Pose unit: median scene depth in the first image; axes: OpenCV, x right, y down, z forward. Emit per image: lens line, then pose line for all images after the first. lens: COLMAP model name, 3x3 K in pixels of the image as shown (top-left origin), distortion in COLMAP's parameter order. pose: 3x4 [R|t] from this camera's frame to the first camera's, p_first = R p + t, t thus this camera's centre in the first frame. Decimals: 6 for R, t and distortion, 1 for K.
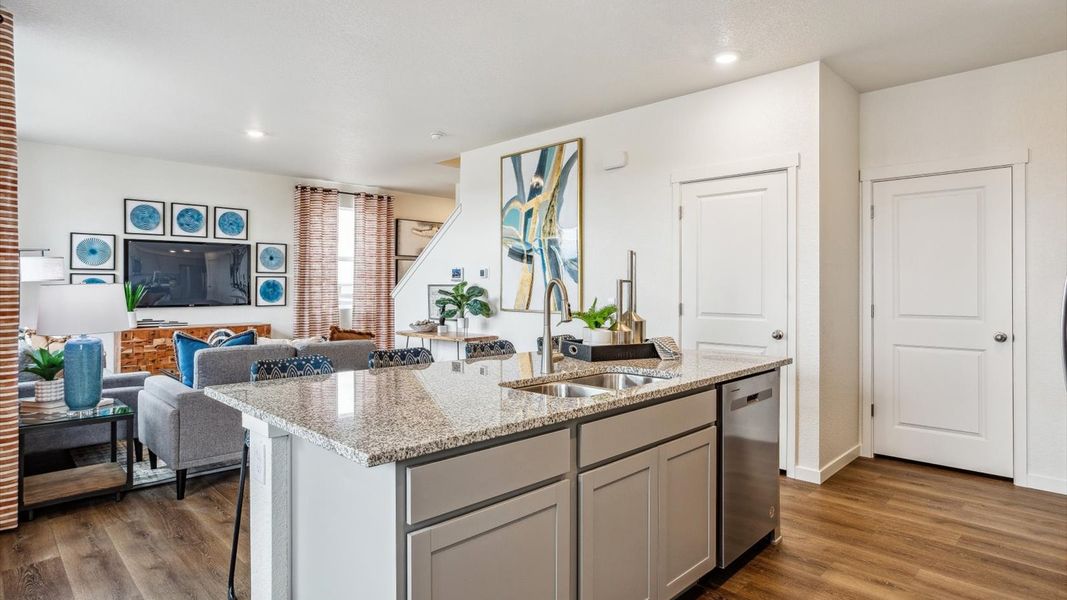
lens RADIAL K [[560.3, 0, 529.9], [0, 560.3, 280.2], [0, 0, 1]] dist [-0.004579, 0.000033]
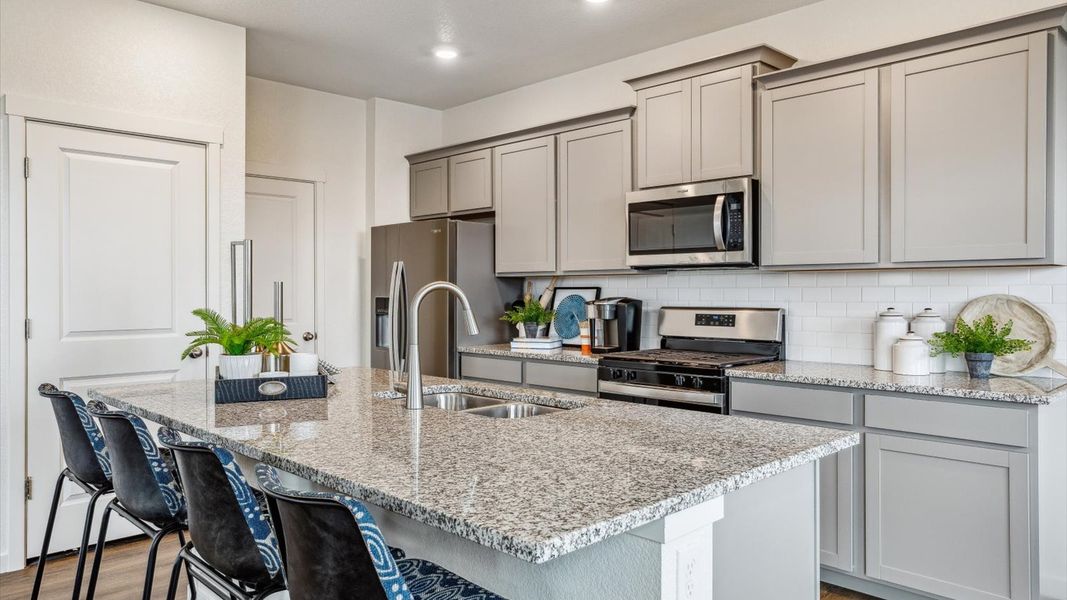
lens RADIAL K [[765.1, 0, 534.3], [0, 765.1, 287.9], [0, 0, 1]] dist [-0.000530, -0.000006]
pose [[0.016051, -0.003801, 0.999864, -0.629731], [-0.014548, 0.999886, 0.004035, -0.004387], [-0.999765, -0.014610, 0.015994, 0.509489]]
